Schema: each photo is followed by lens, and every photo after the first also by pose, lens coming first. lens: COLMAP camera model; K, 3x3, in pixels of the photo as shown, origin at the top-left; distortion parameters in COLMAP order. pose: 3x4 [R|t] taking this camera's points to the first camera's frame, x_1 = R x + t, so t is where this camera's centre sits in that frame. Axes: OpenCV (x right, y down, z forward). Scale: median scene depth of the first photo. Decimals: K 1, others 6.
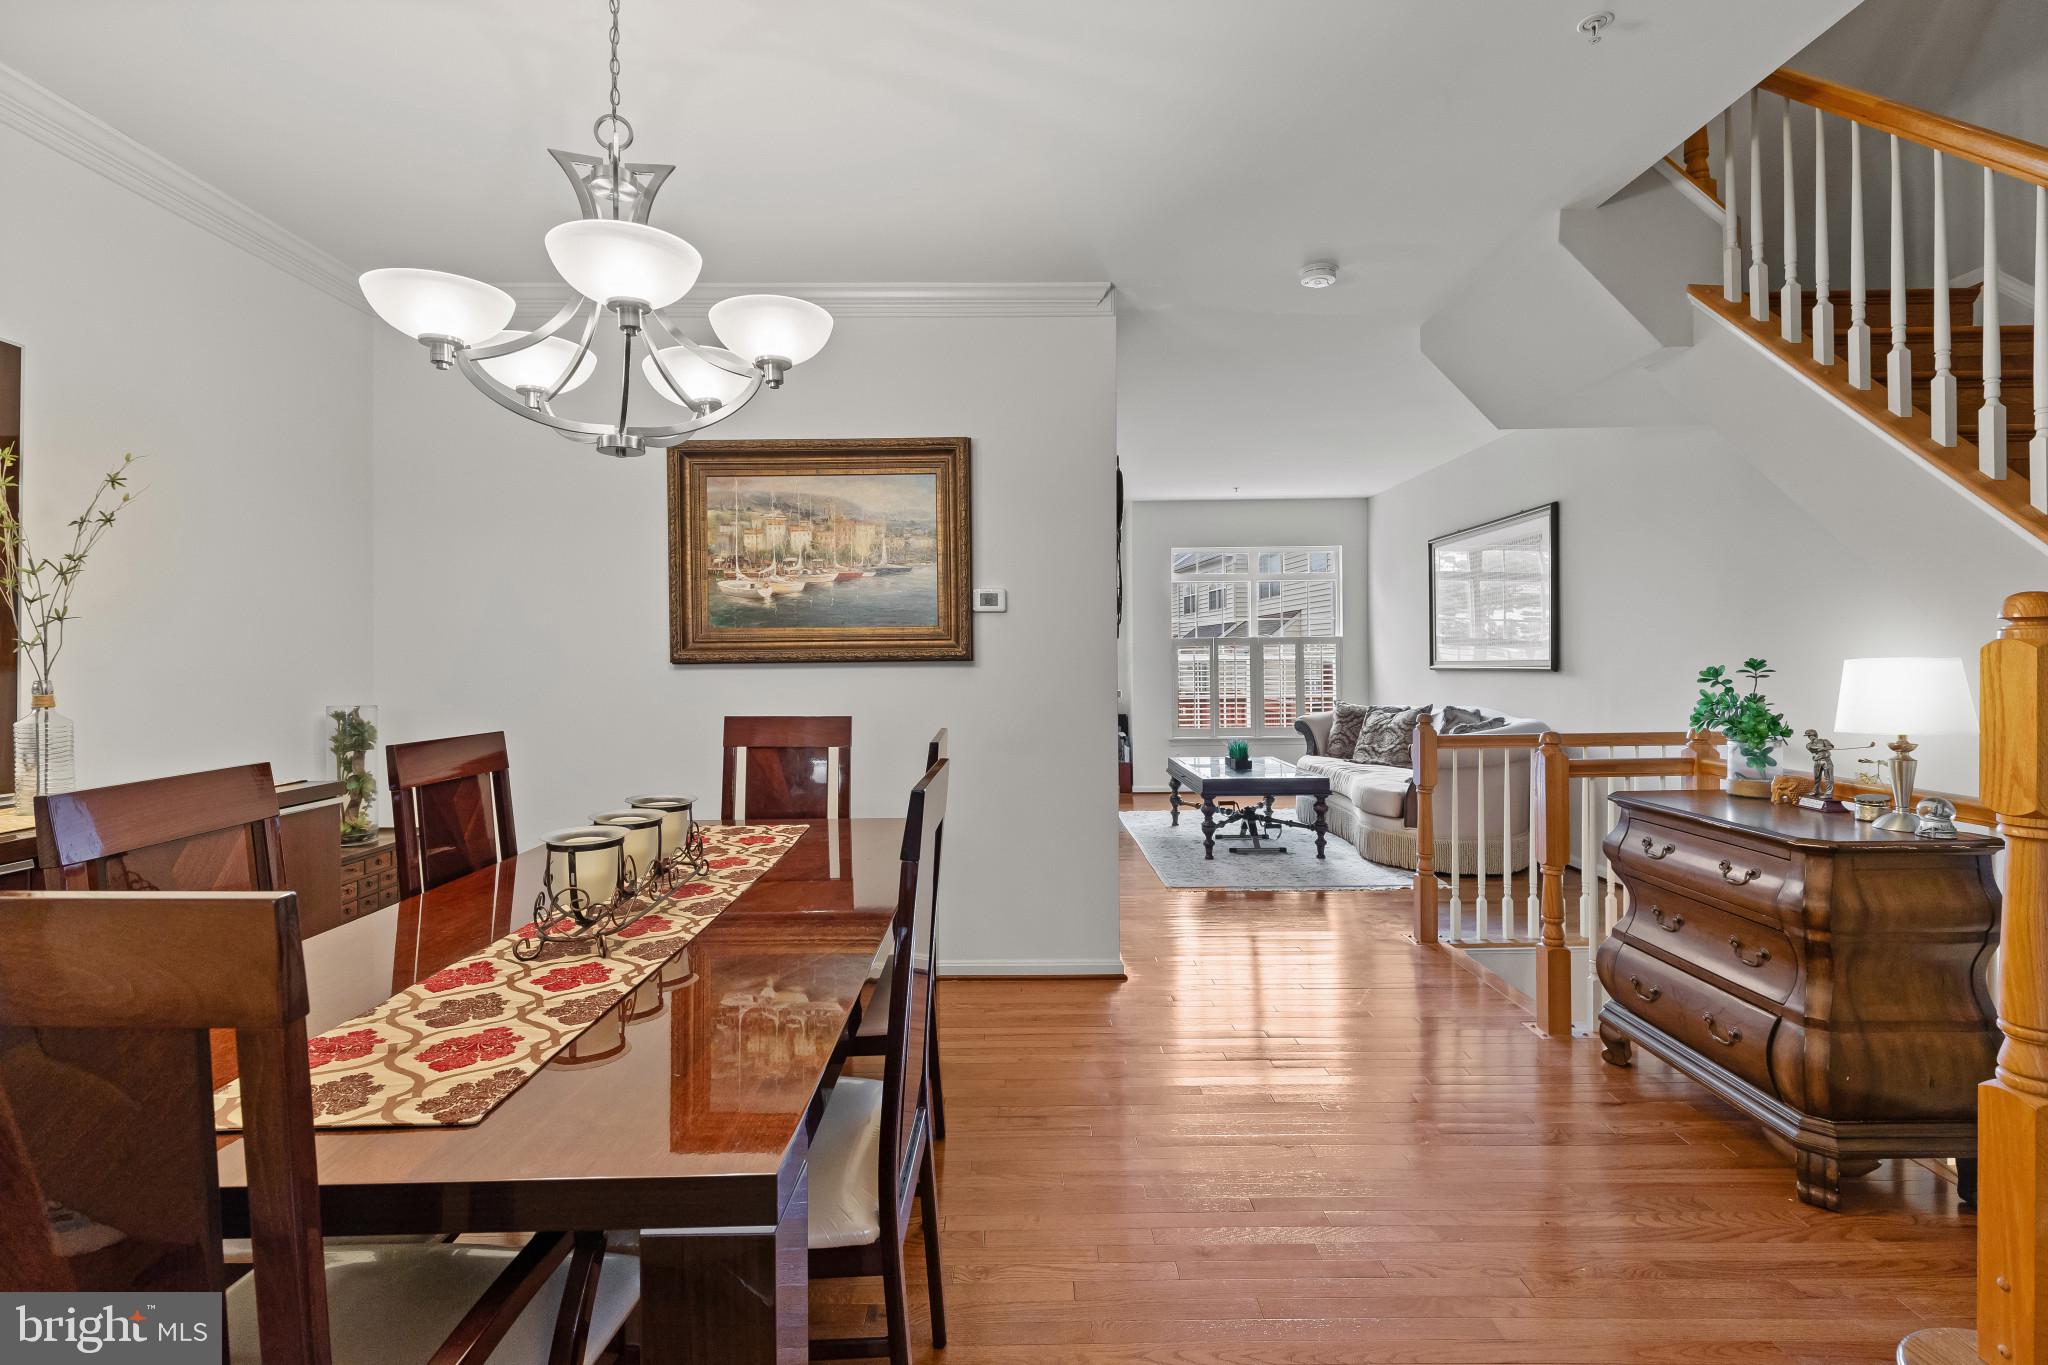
lens RADIAL K [[930.8, 0, 1026.8], [0, 930.8, 673.9], [0, 0, 1]] dist [0.007588, -0.003176]
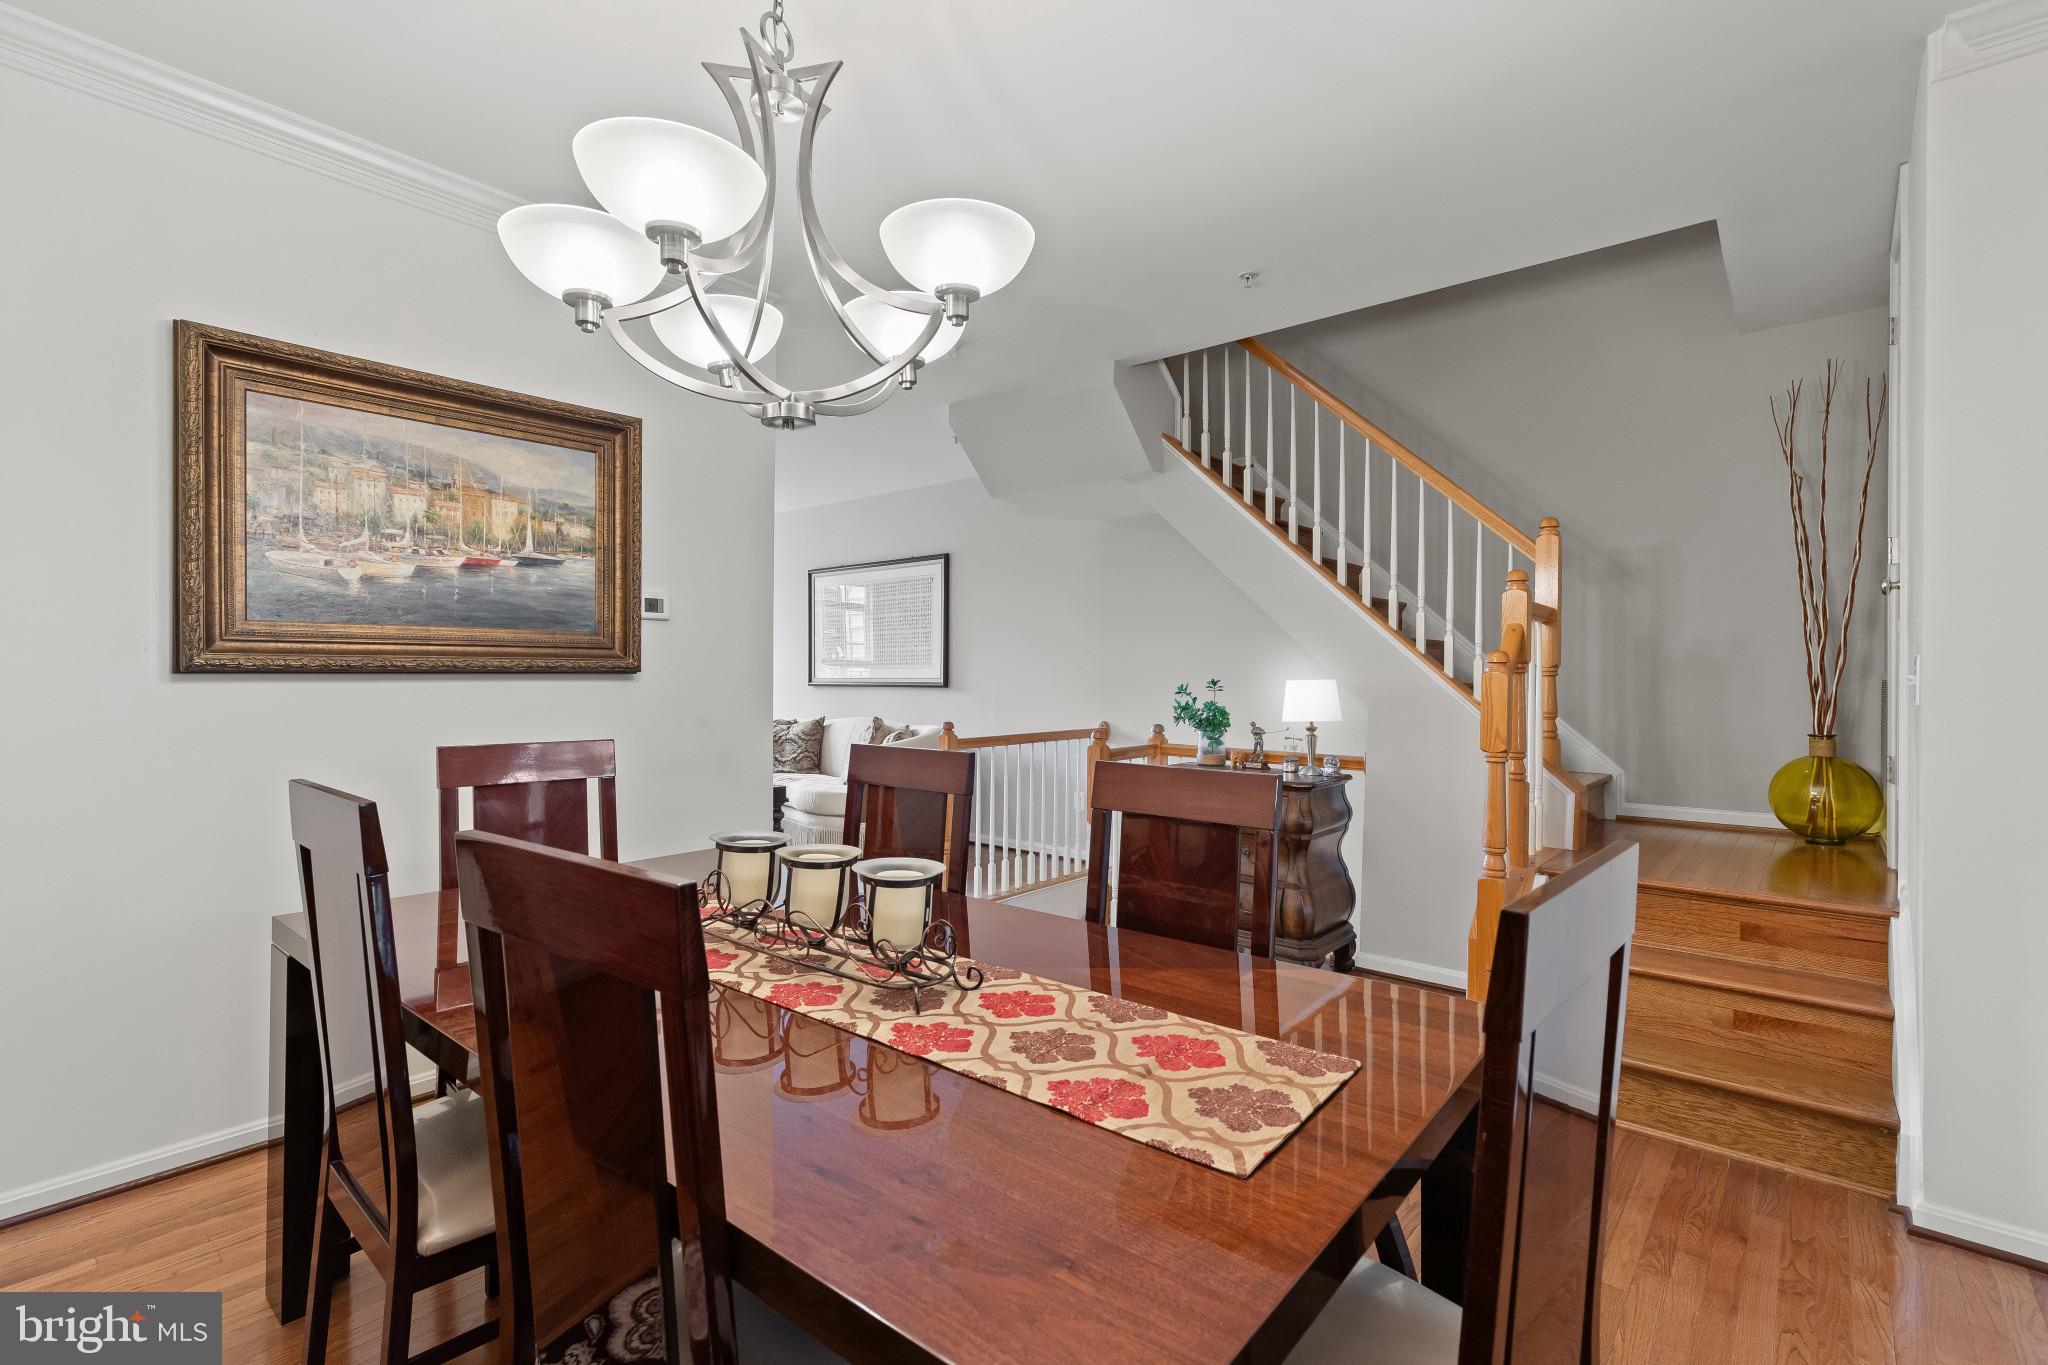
lens RADIAL K [[930.8, 0, 1030.3], [0, 930.8, 678.8], [0, 0, 1]] dist [0.007588, -0.003176]
pose [[0.652780, 0.008617, 0.757498, -0.480767], [0.001265, 0.999922, -0.012465, 0.001990], [-0.757546, 0.009095, 0.652718, 0.147641]]
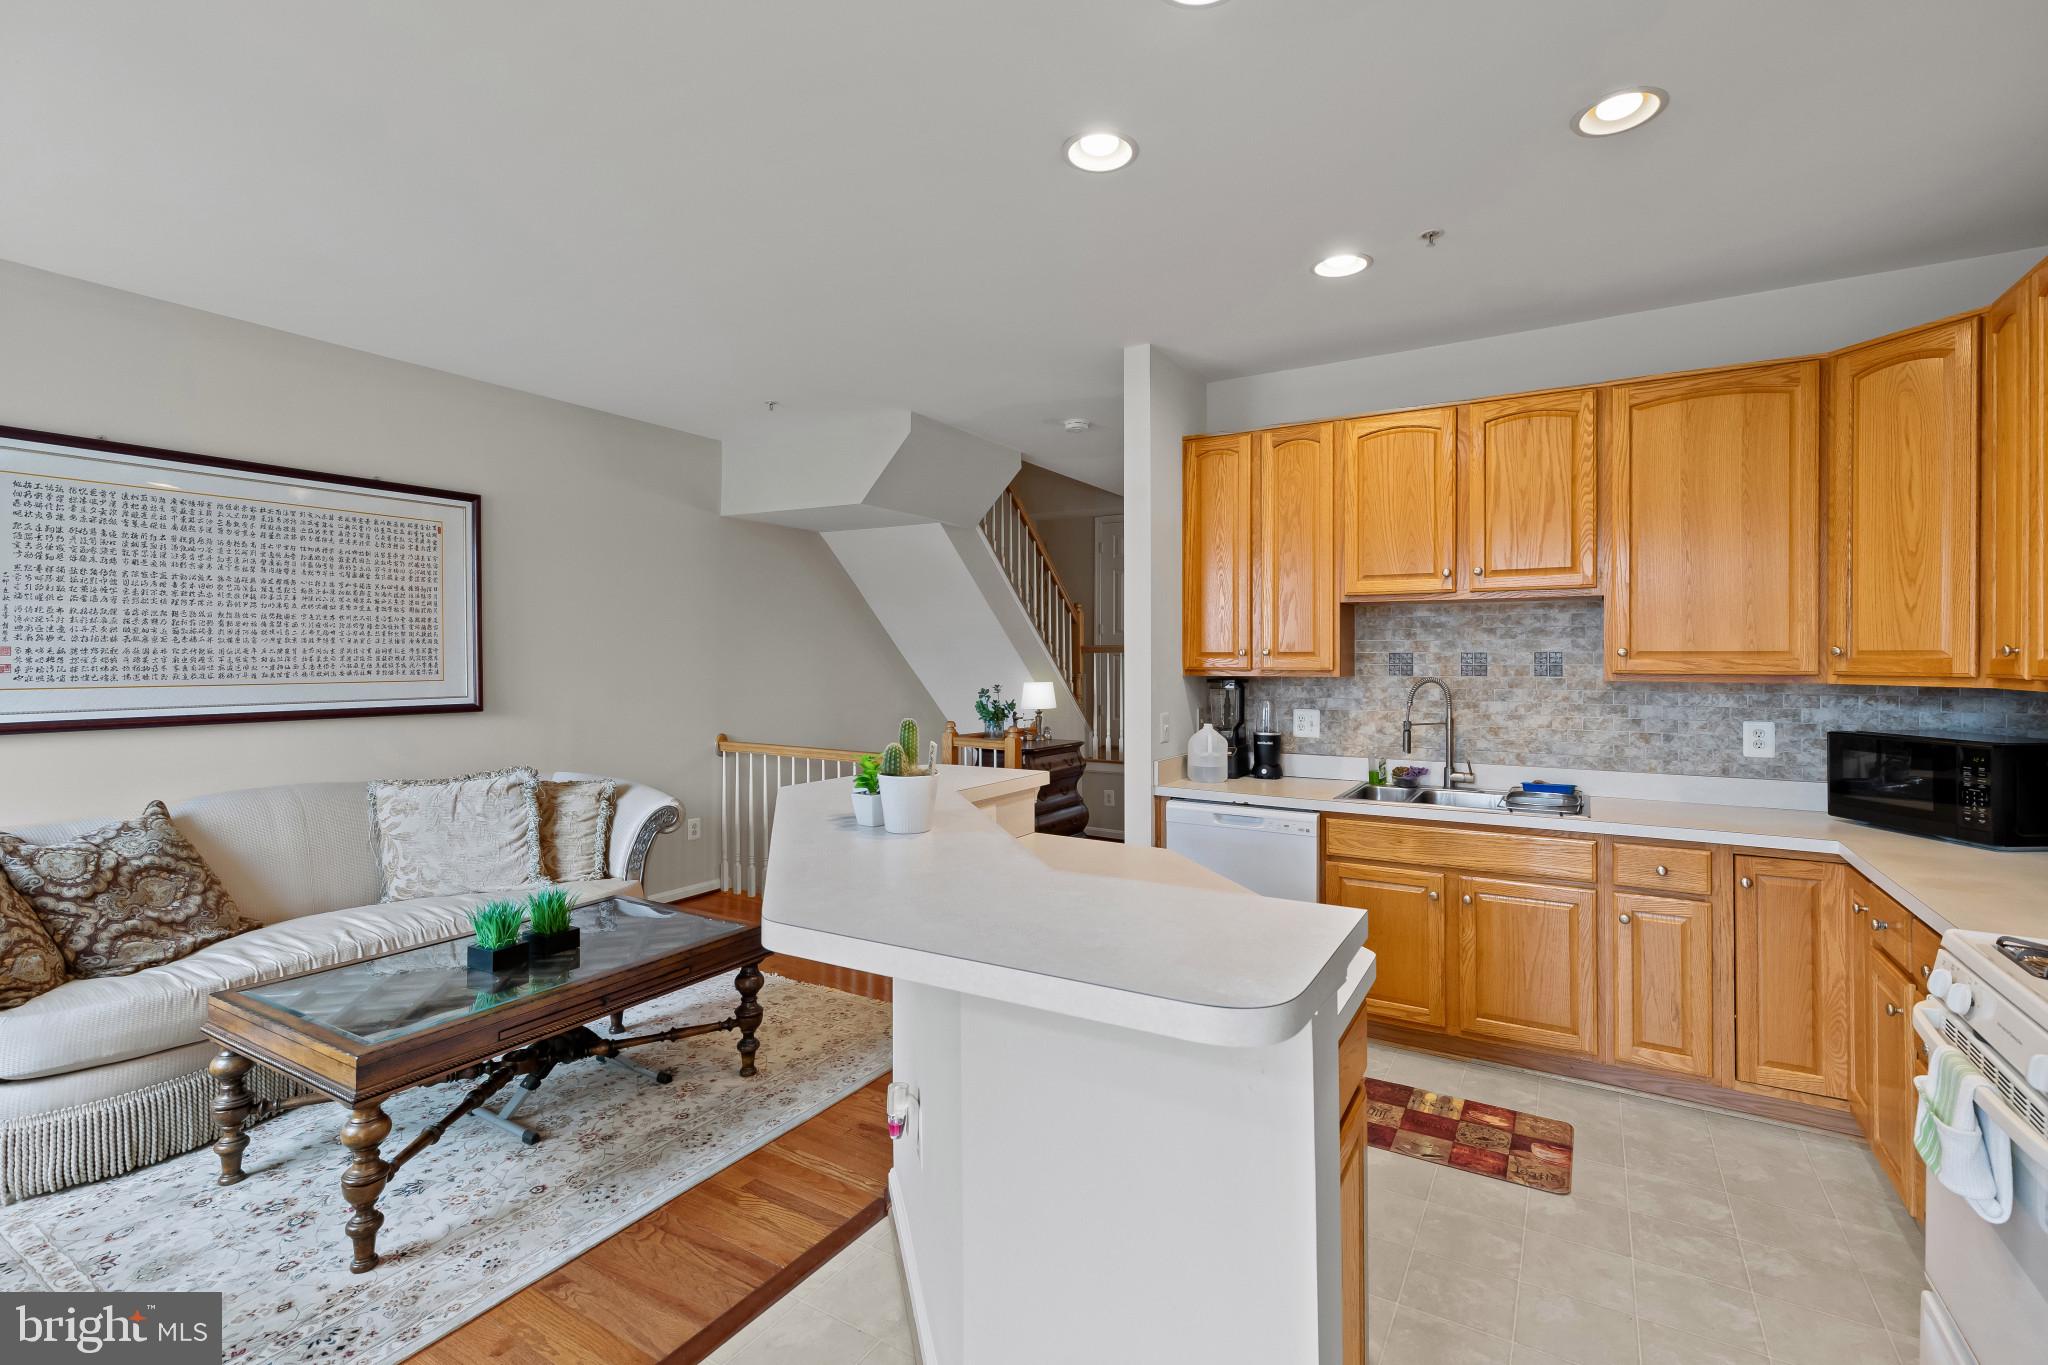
lens RADIAL K [[930.8, 0, 1026.2], [0, 930.8, 657.4], [0, 0, 1]] dist [0.007588, -0.003176]
pose [[-0.854133, 0.010889, 0.519941, -0.369876], [0.014706, 0.999887, 0.003218, -0.068884], [-0.519847, 0.010395, -0.854196, 2.225347]]
